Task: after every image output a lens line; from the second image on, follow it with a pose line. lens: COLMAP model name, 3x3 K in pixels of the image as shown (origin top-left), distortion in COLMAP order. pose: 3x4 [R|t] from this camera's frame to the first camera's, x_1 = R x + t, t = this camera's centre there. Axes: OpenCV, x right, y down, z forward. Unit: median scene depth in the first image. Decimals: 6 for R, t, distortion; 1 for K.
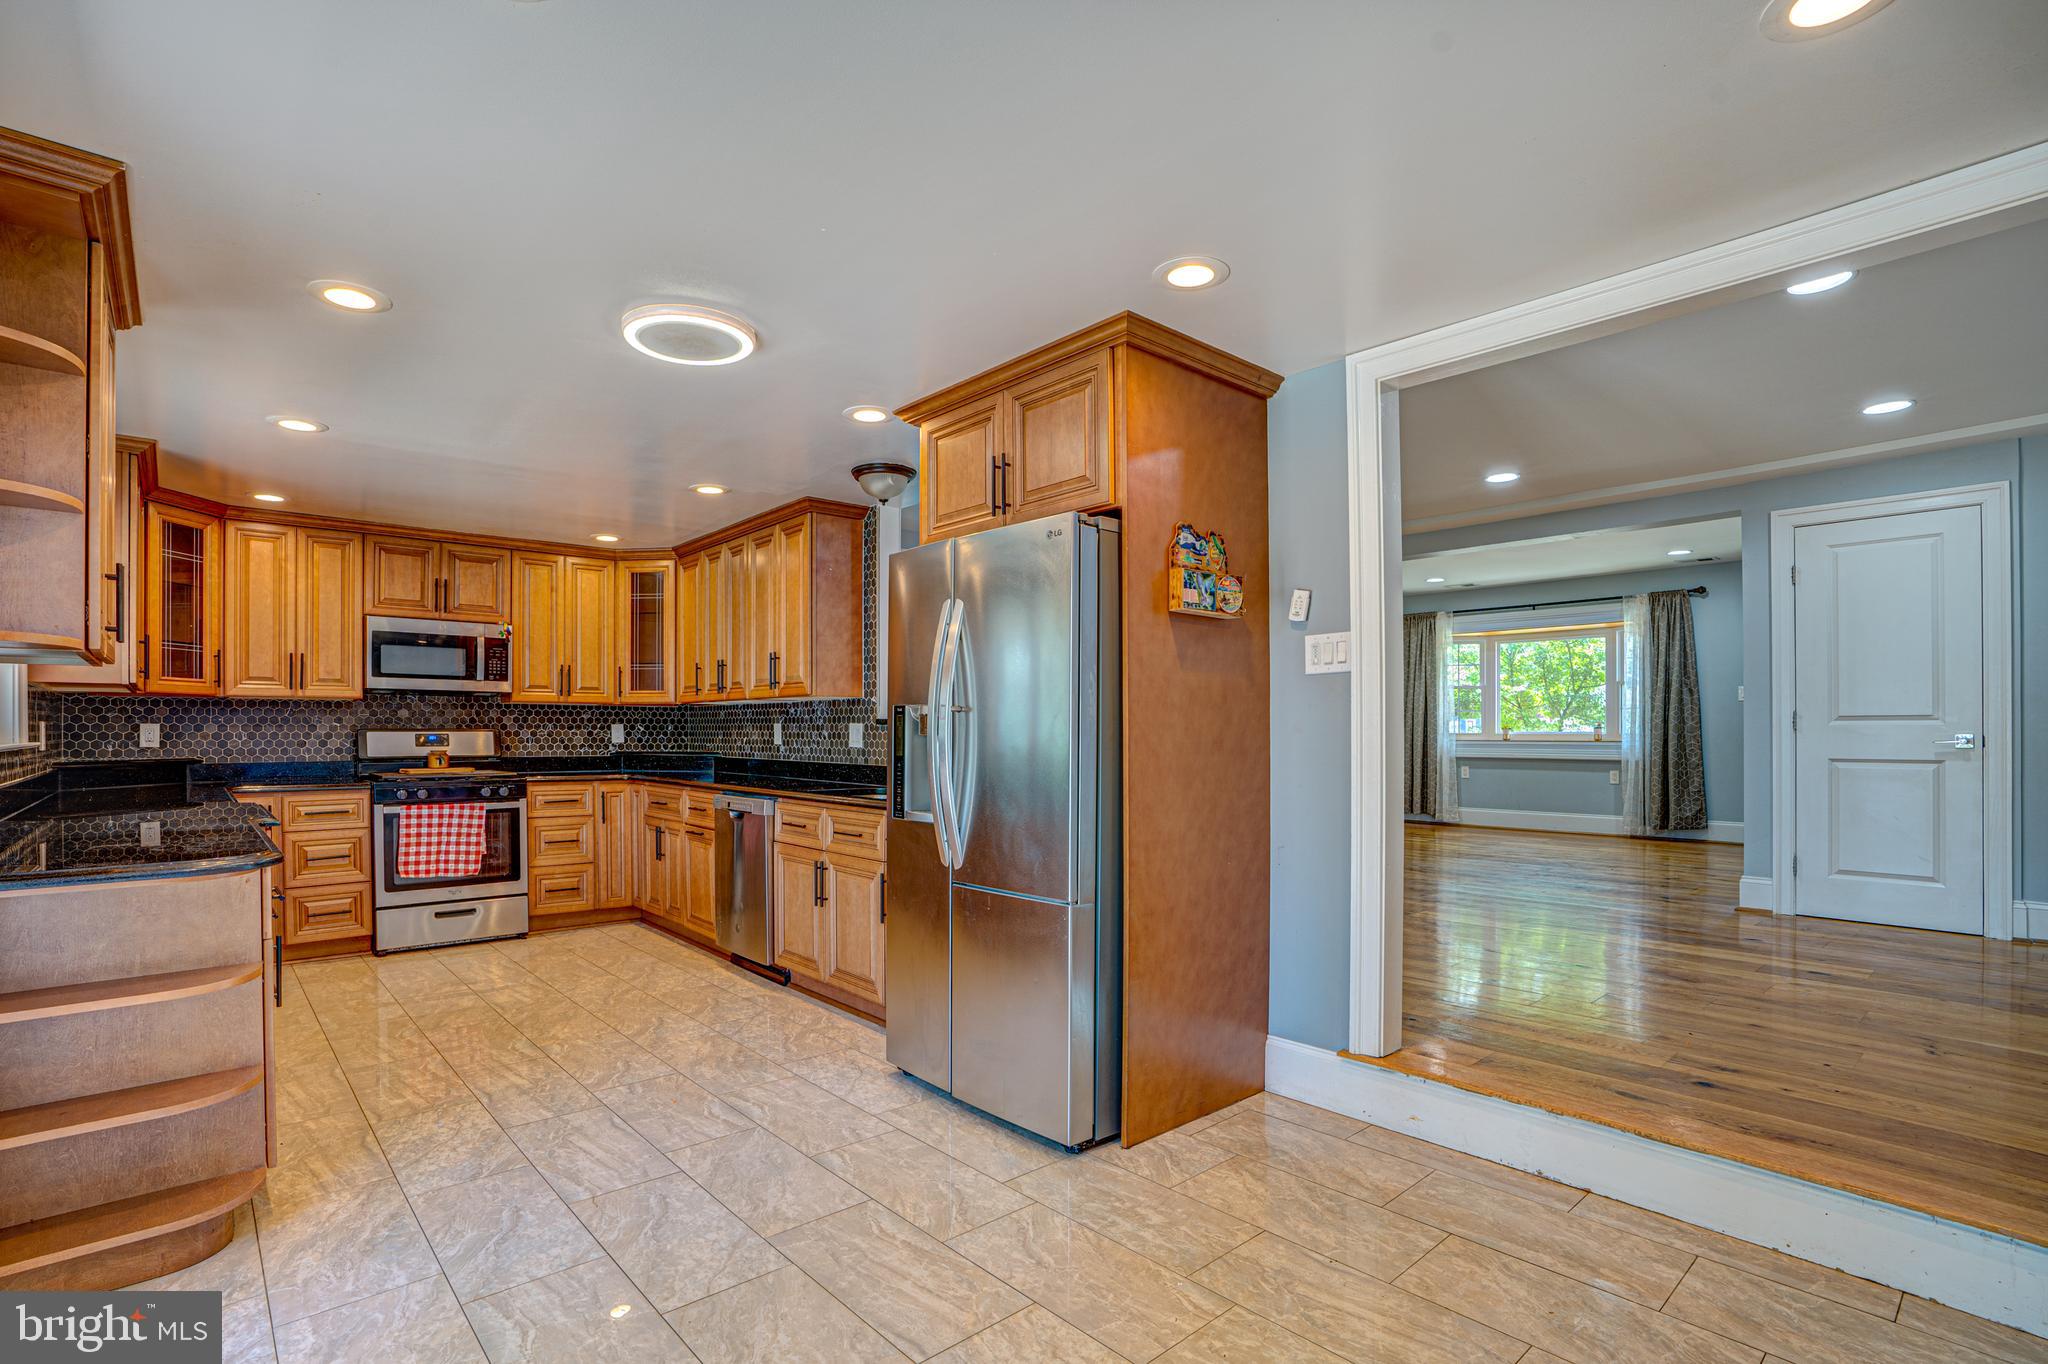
lens RADIAL K [[983.0, 0, 1013.0], [0, 983.0, 740.0], [0, 0, 1]] dist [-0.069046, 0.032098]
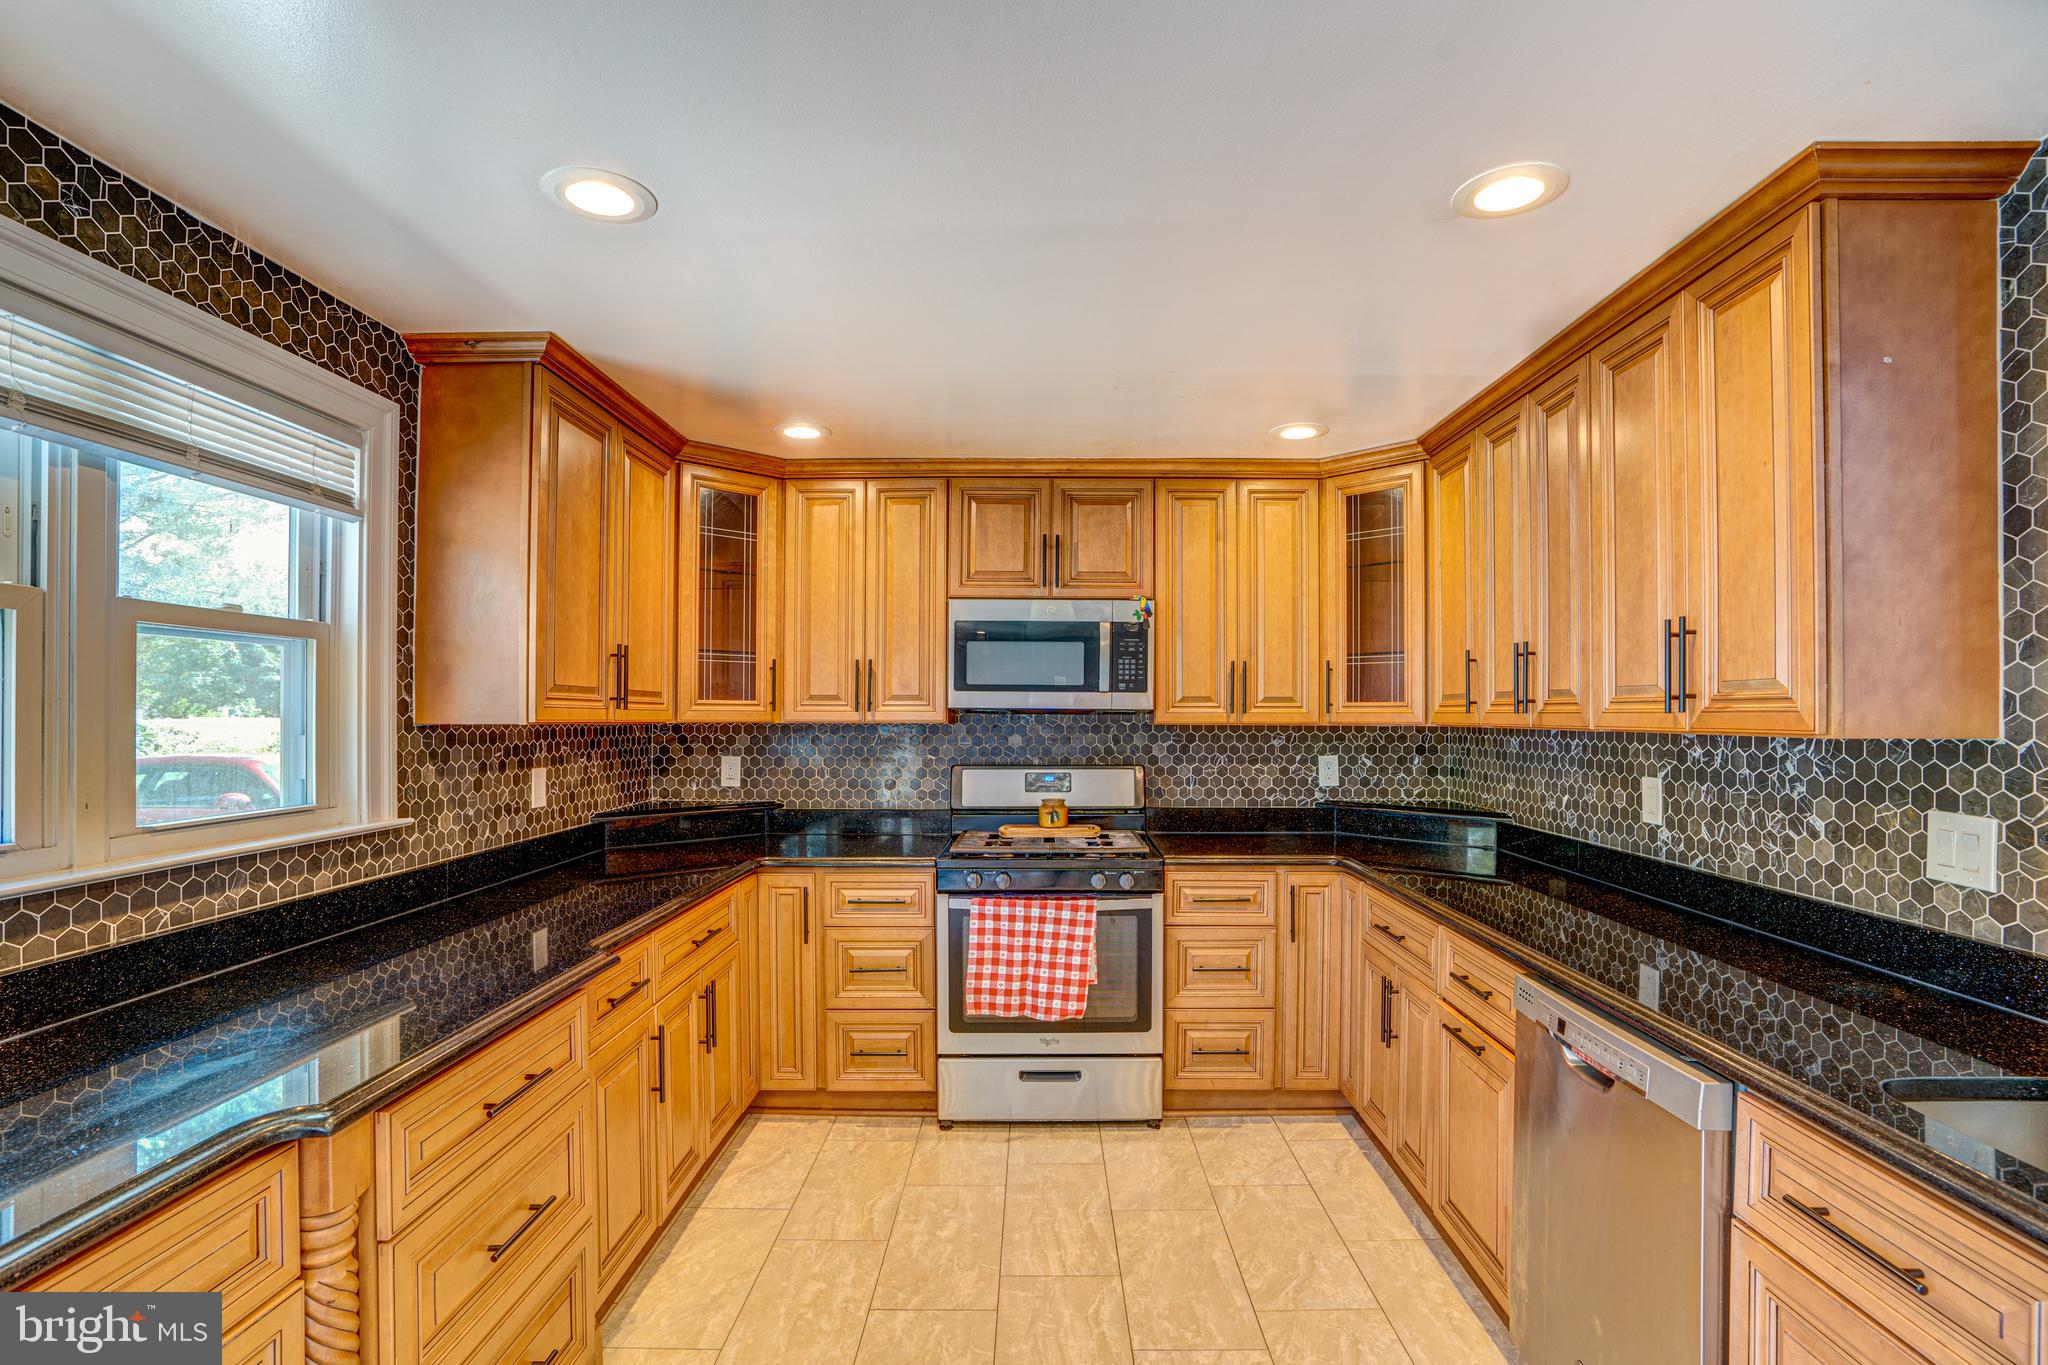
lens RADIAL K [[980.9, 0, 1033.4], [0, 980.9, 710.5], [0, 0, 1]] dist [-0.071612, 0.029793]
pose [[0.751738, -0.001934, -0.659459, -0.180227], [-0.006504, 0.999925, -0.010347, -0.045485], [0.659430, 0.012068, 0.751669, 0.526361]]
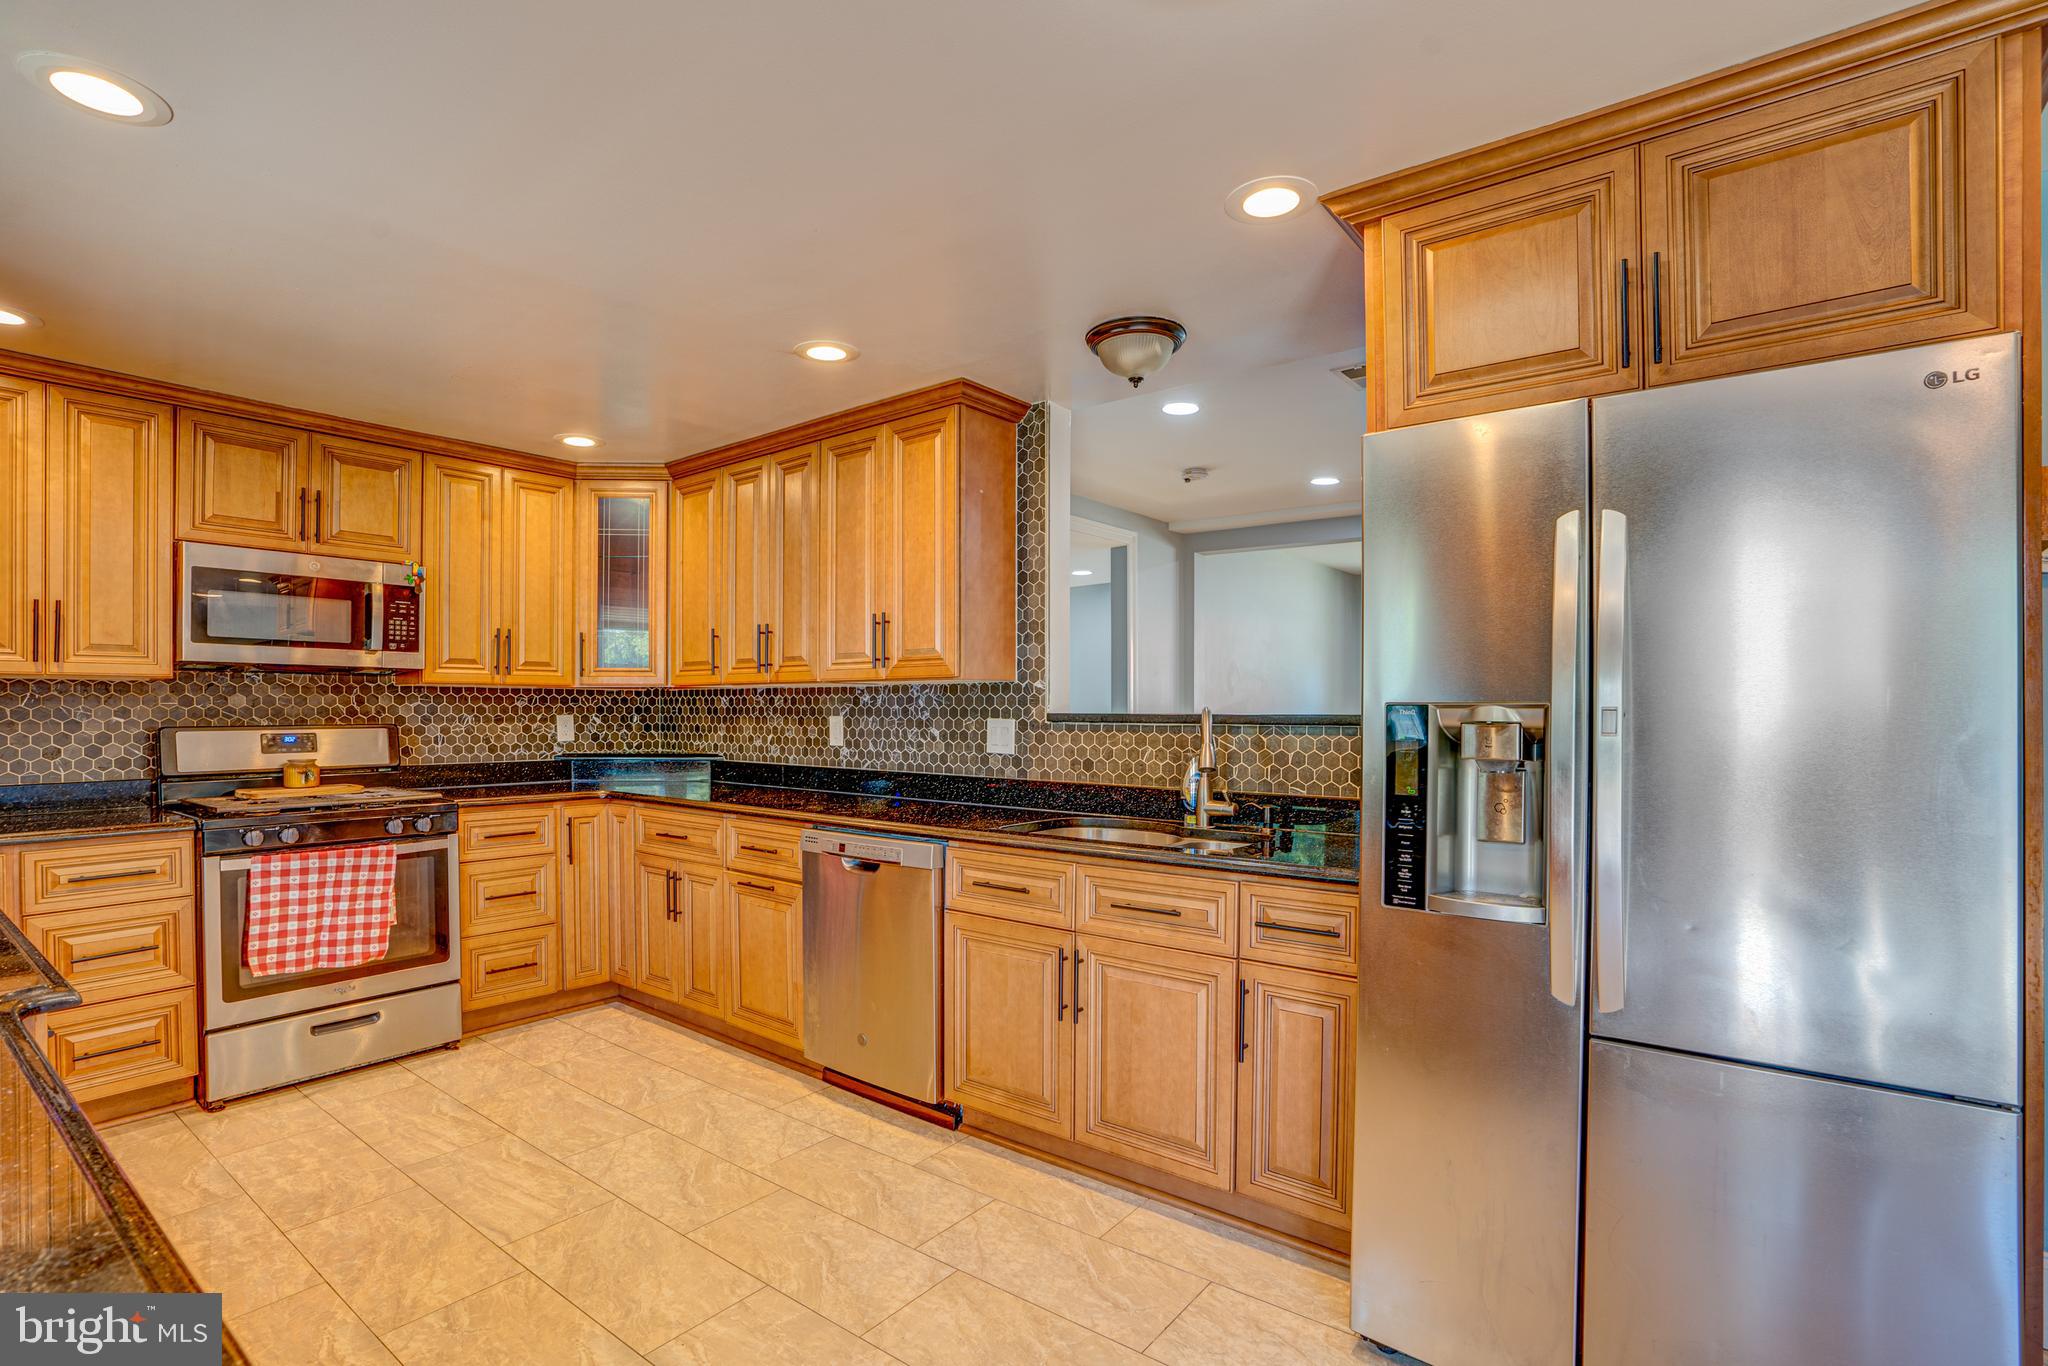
lens RADIAL K [[980.9, 0, 1033.4], [0, 980.9, 711.0], [0, 0, 1]] dist [-0.071612, 0.029793]
pose [[0.980433, -0.001047, 0.196852, -0.263724], [0.002275, 0.999979, -0.006016, -0.017483], [-0.196842, 0.006347, 0.980415, 0.309754]]
